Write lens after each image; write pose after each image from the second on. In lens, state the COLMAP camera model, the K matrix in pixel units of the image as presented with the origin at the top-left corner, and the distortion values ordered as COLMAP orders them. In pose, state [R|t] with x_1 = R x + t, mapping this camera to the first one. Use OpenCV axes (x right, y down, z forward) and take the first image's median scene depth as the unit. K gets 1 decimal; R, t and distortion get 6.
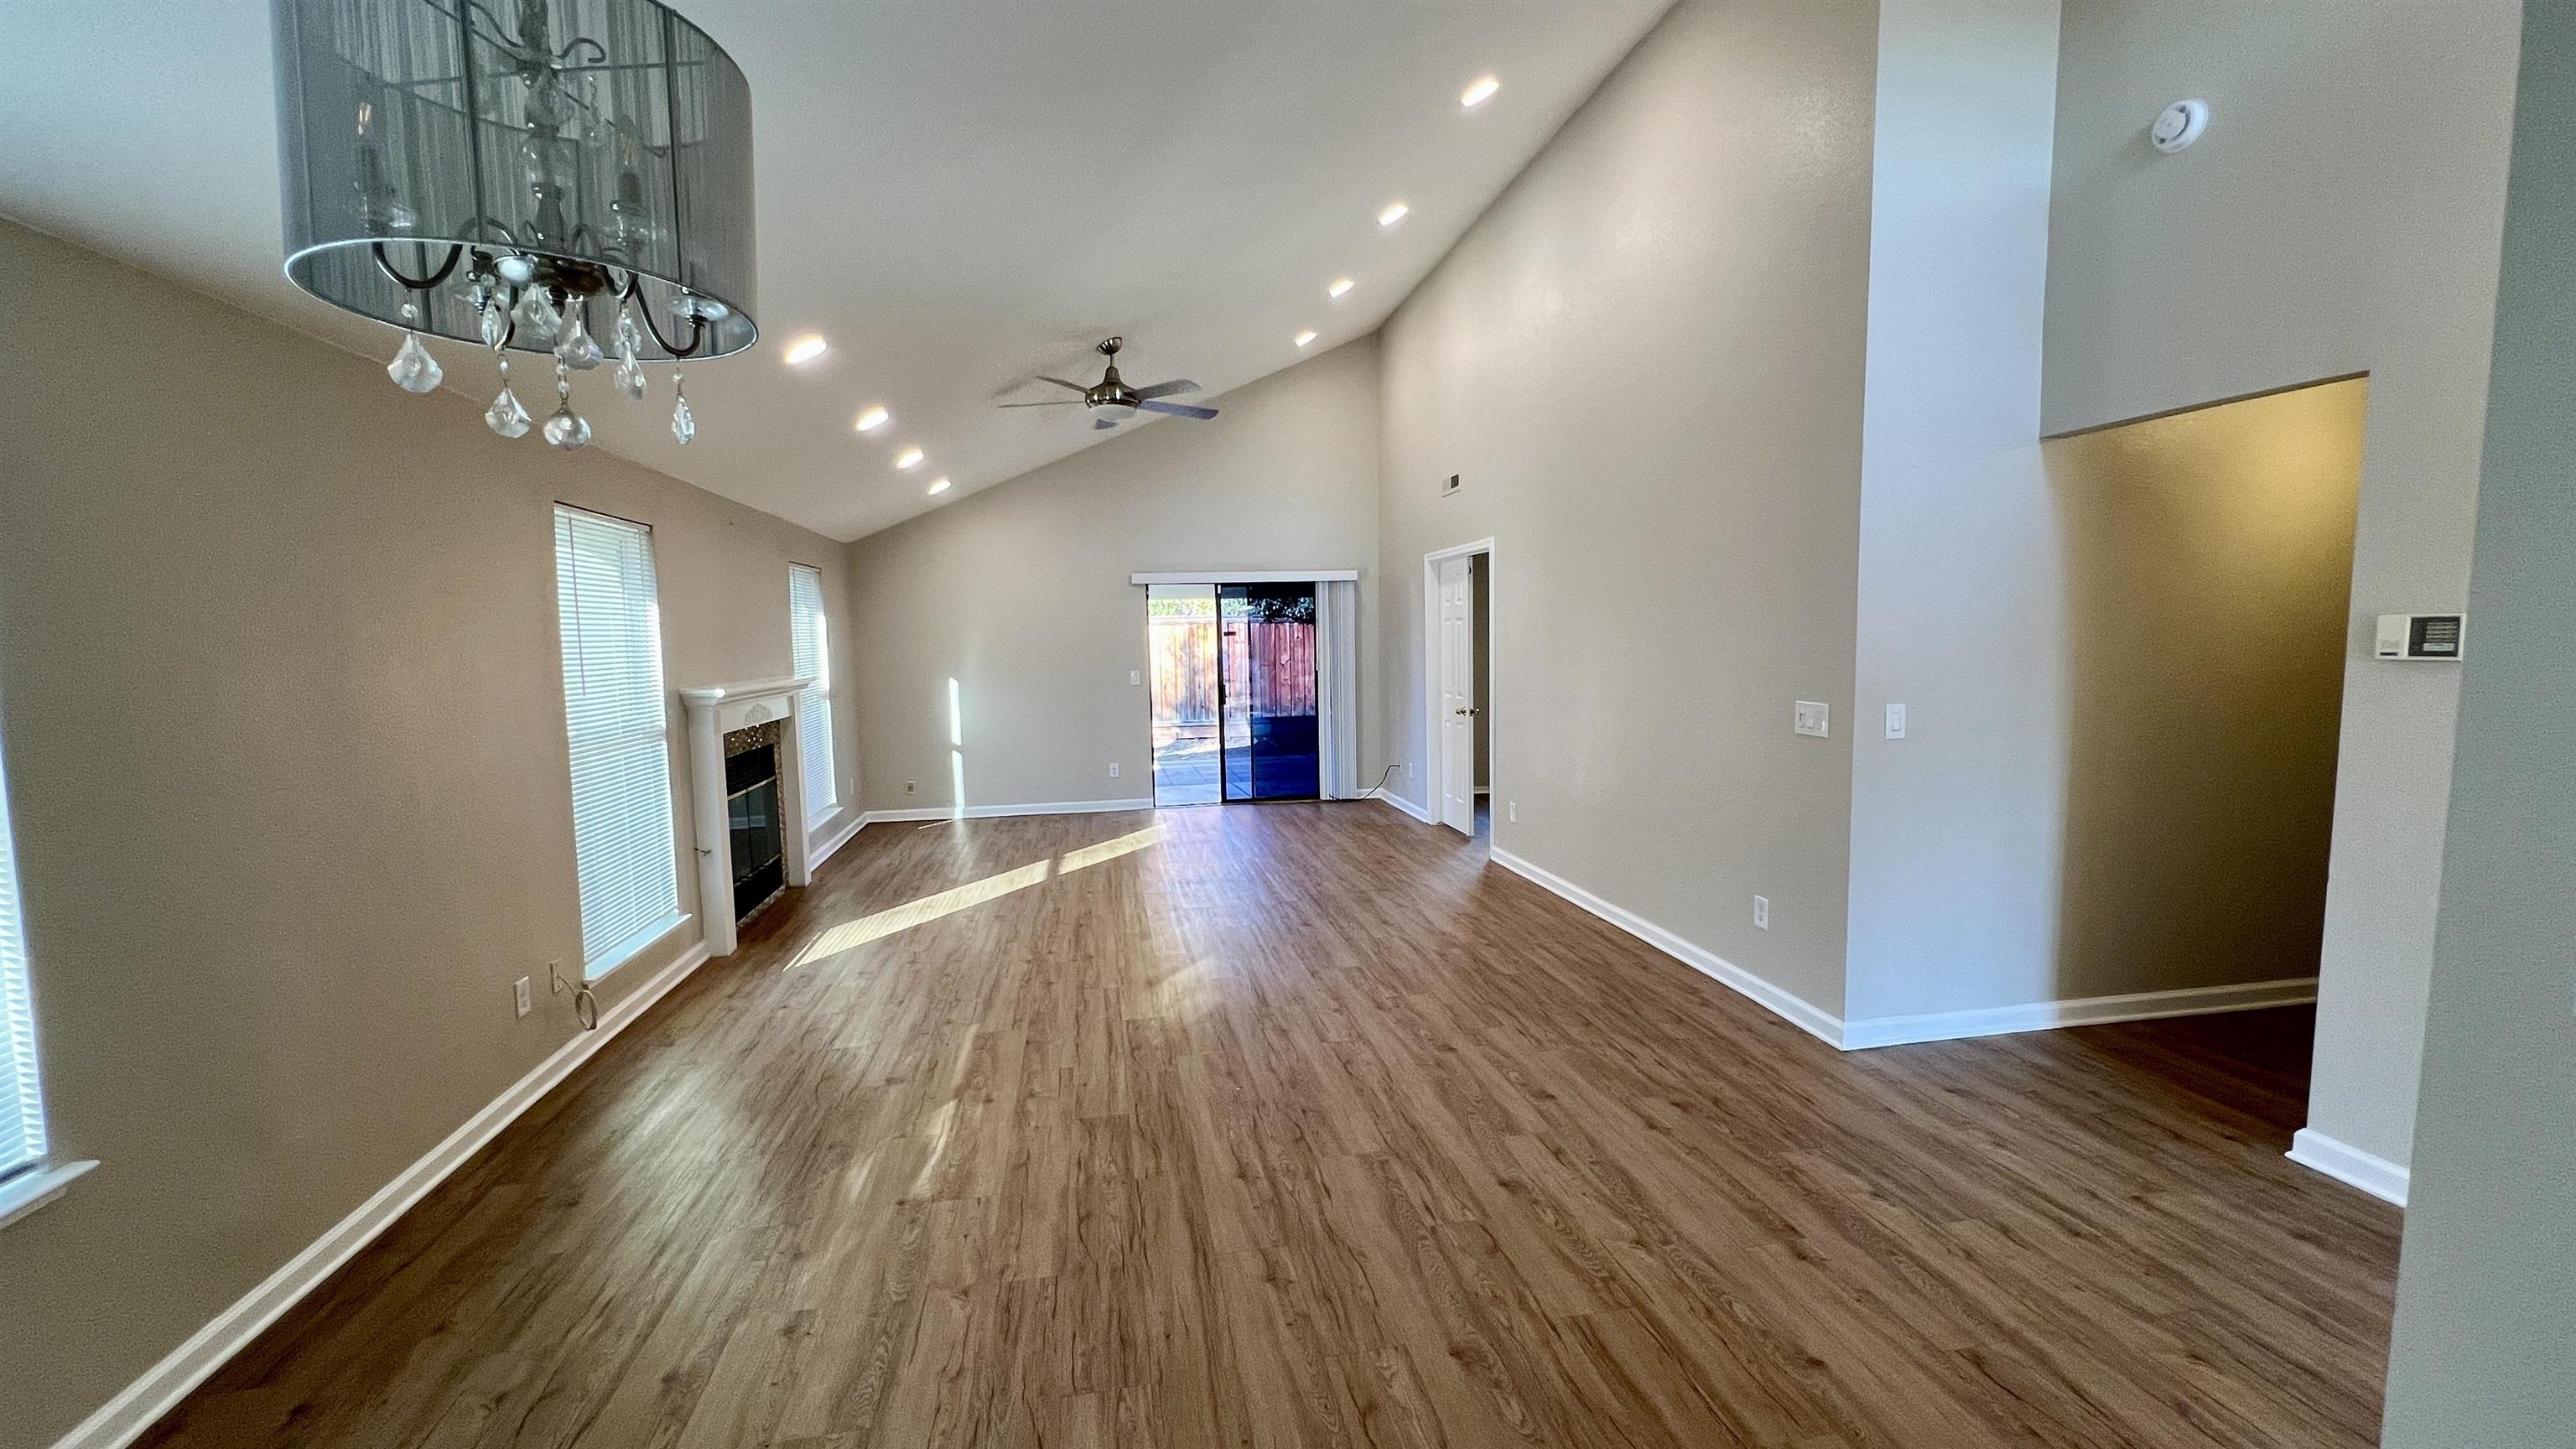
lens RADIAL K [[1032.0, 0, 1284.6], [0, 1032.0, 720.1], [0, 0, 1]] dist [-0.002606, 0.000550]
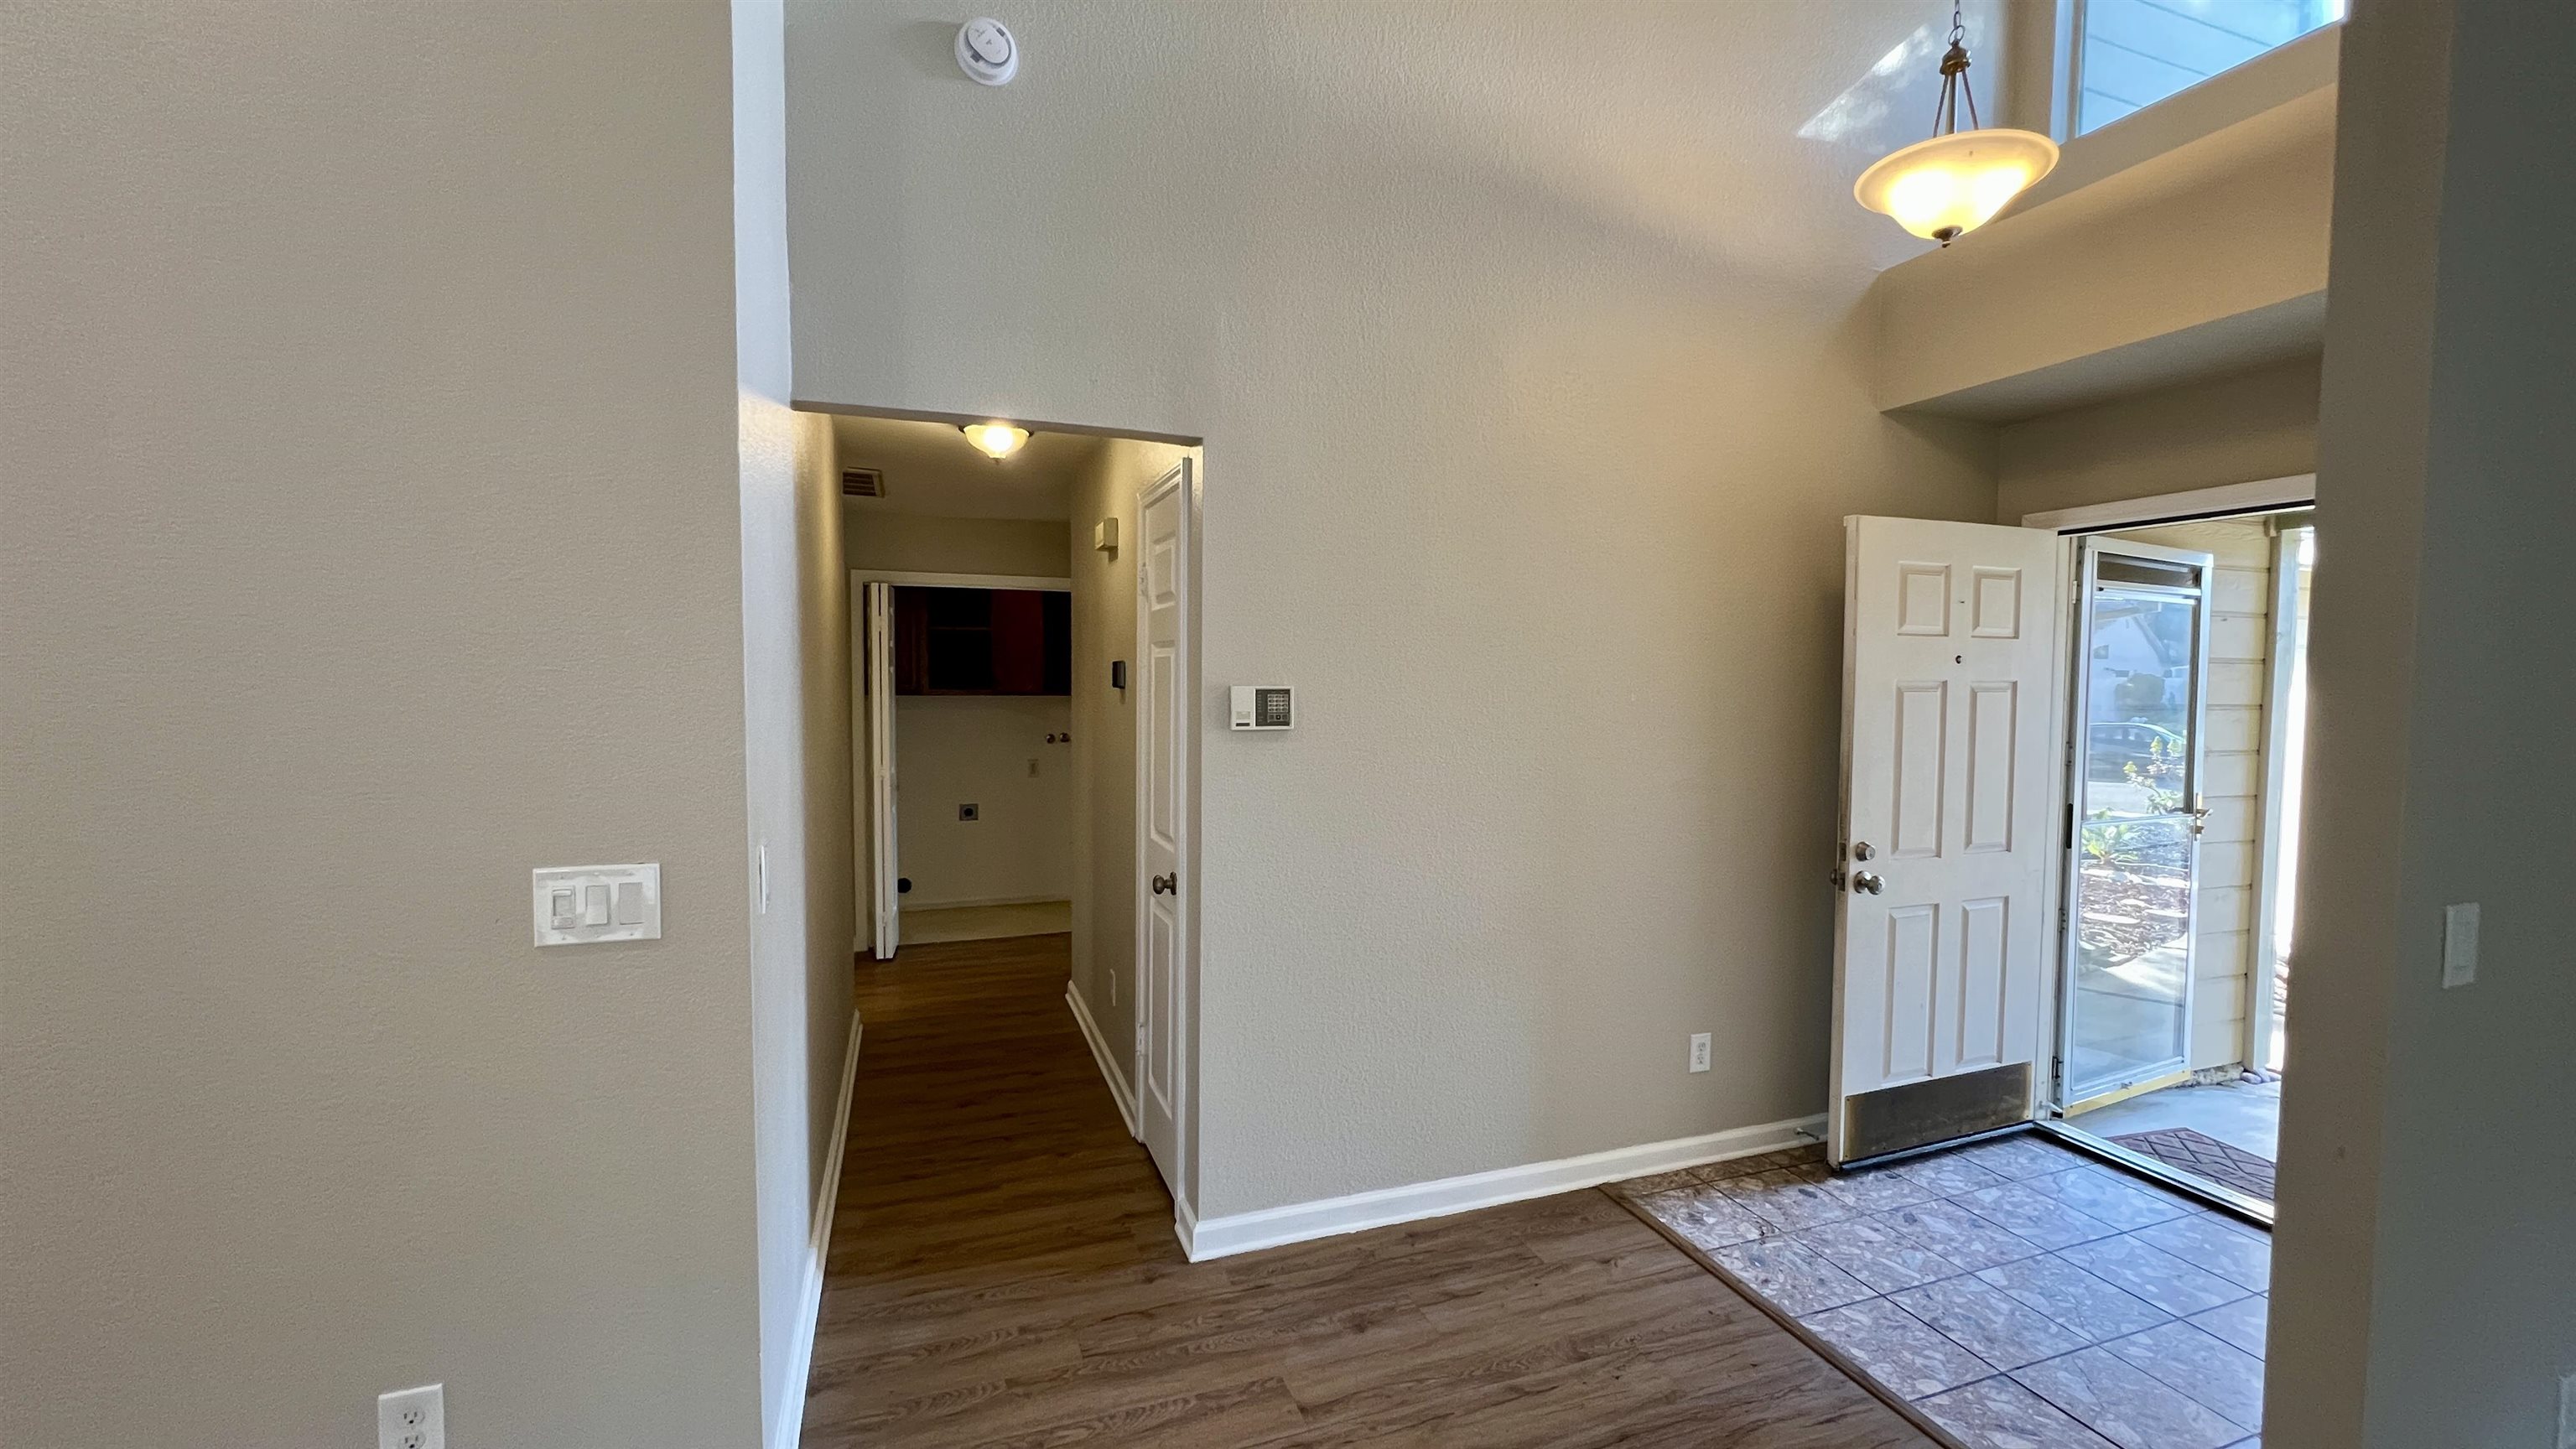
lens RADIAL K [[1043.2, 0, 1291.5], [0, 1043.2, 735.6], [0, 0, 1]] dist [-0.002216, -0.000114]
pose [[-0.157737, -0.038791, 0.986719, 0.034841], [0.080158, 0.995428, 0.051948, -0.070776], [-0.984222, 0.087287, -0.153906, 0.762888]]
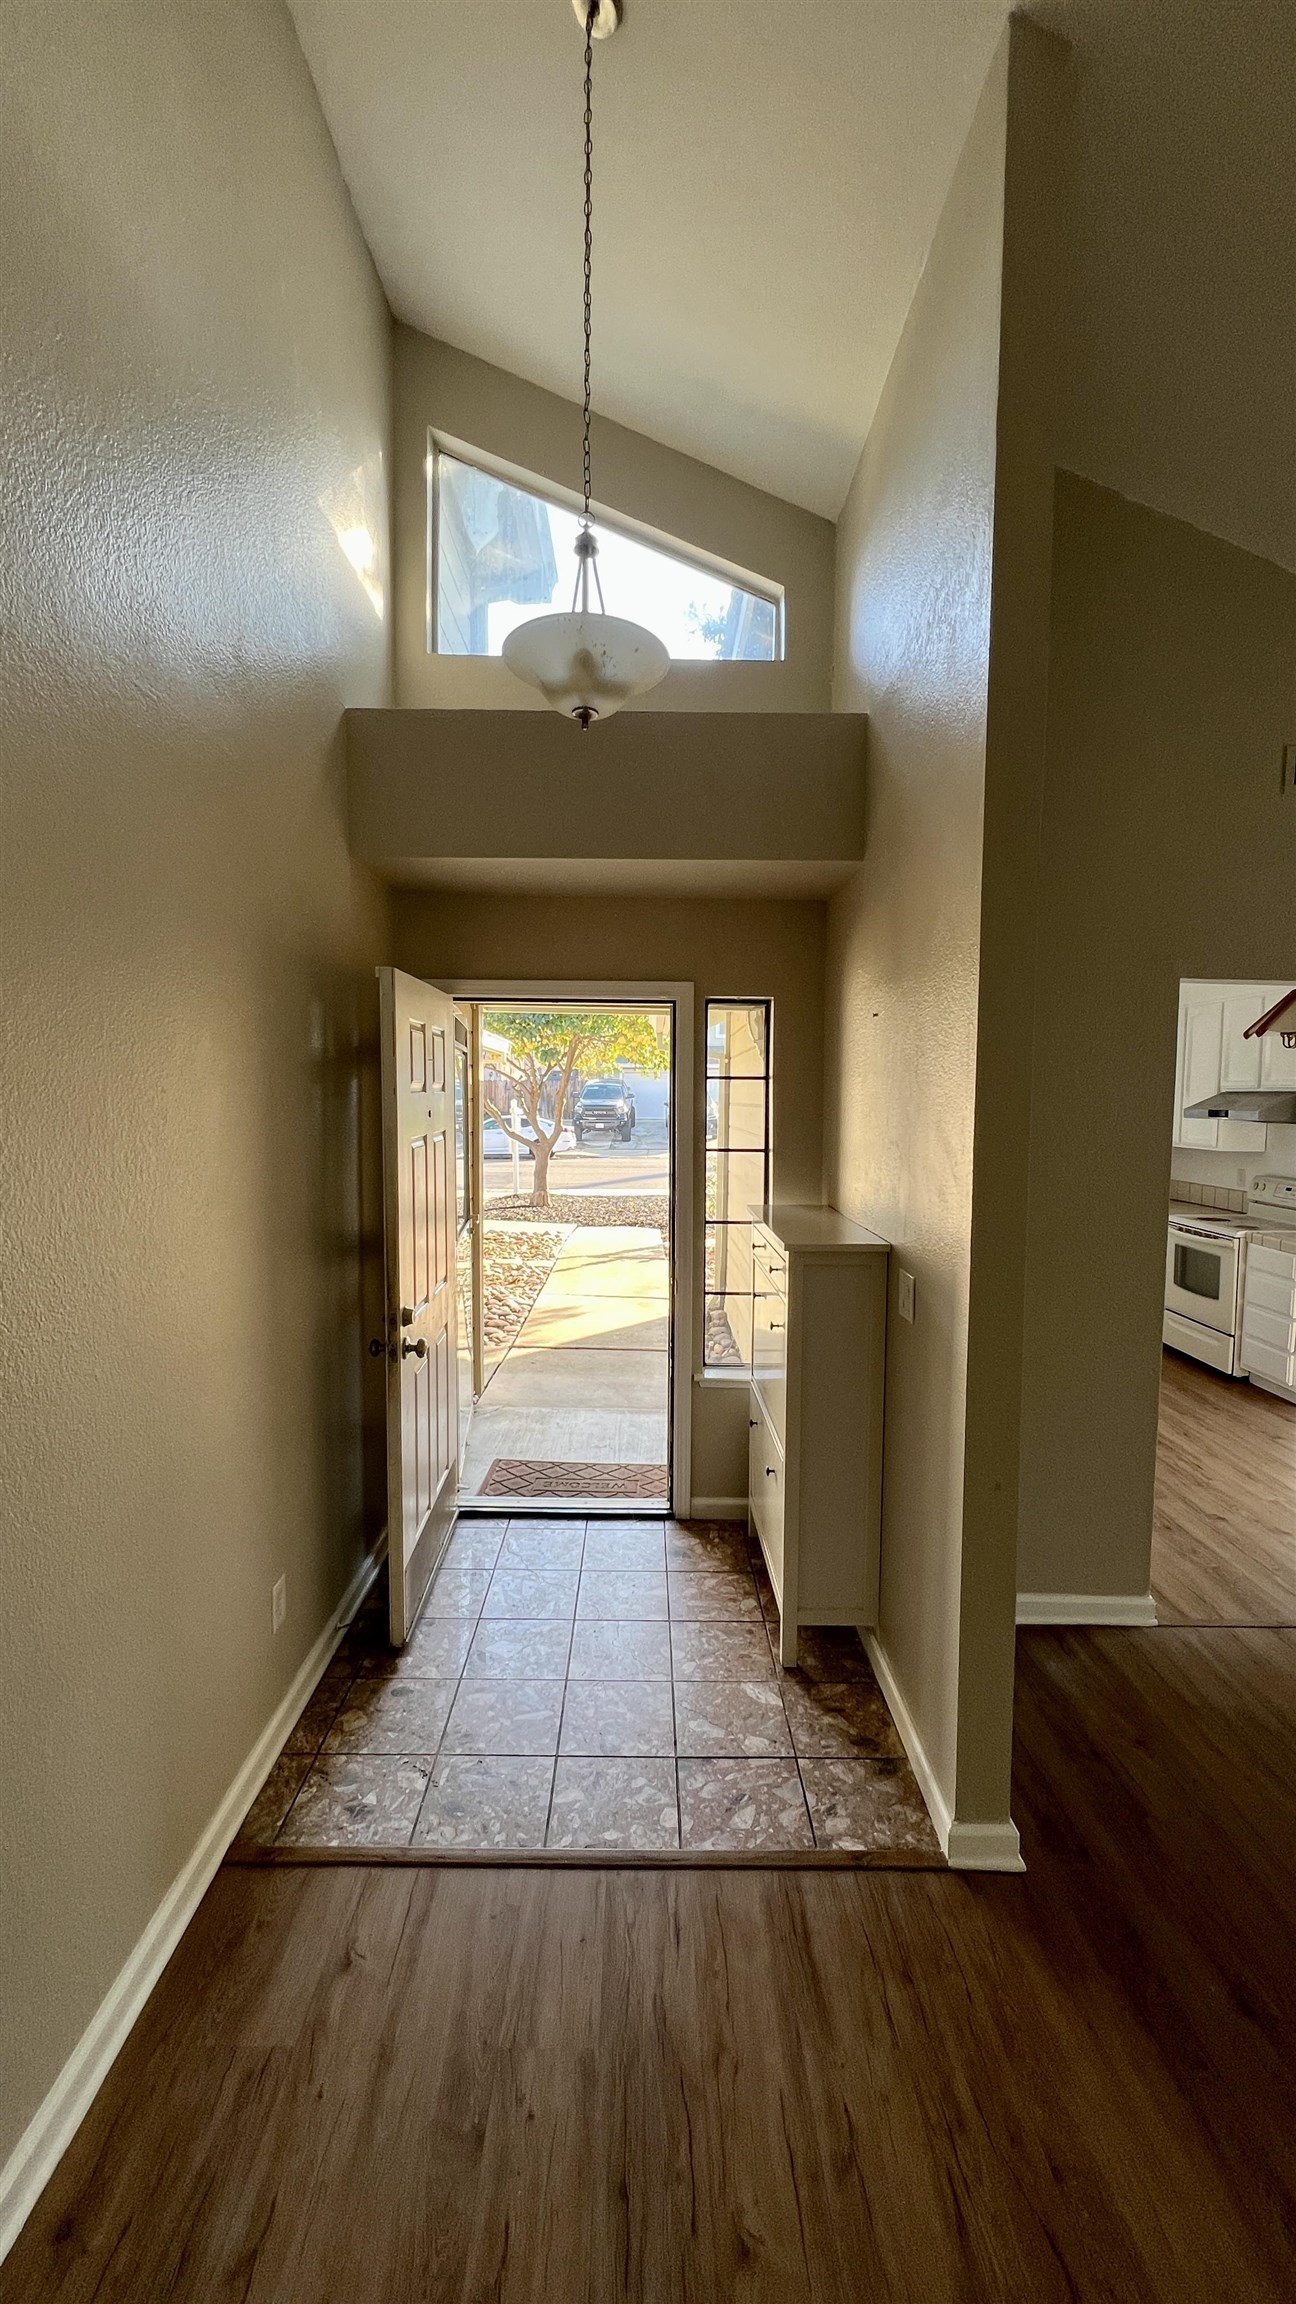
lens RADIAL K [[923.0, 0, 654.5], [0, 923.0, 1152.4], [0, 0, 1]] dist [-0.002606, 0.000550]
pose [[-0.982959, -0.009611, 0.183574, 0.459583], [0.018142, 0.988685, 0.148907, -0.126437], [-0.182928, 0.149700, -0.971662, 0.832726]]
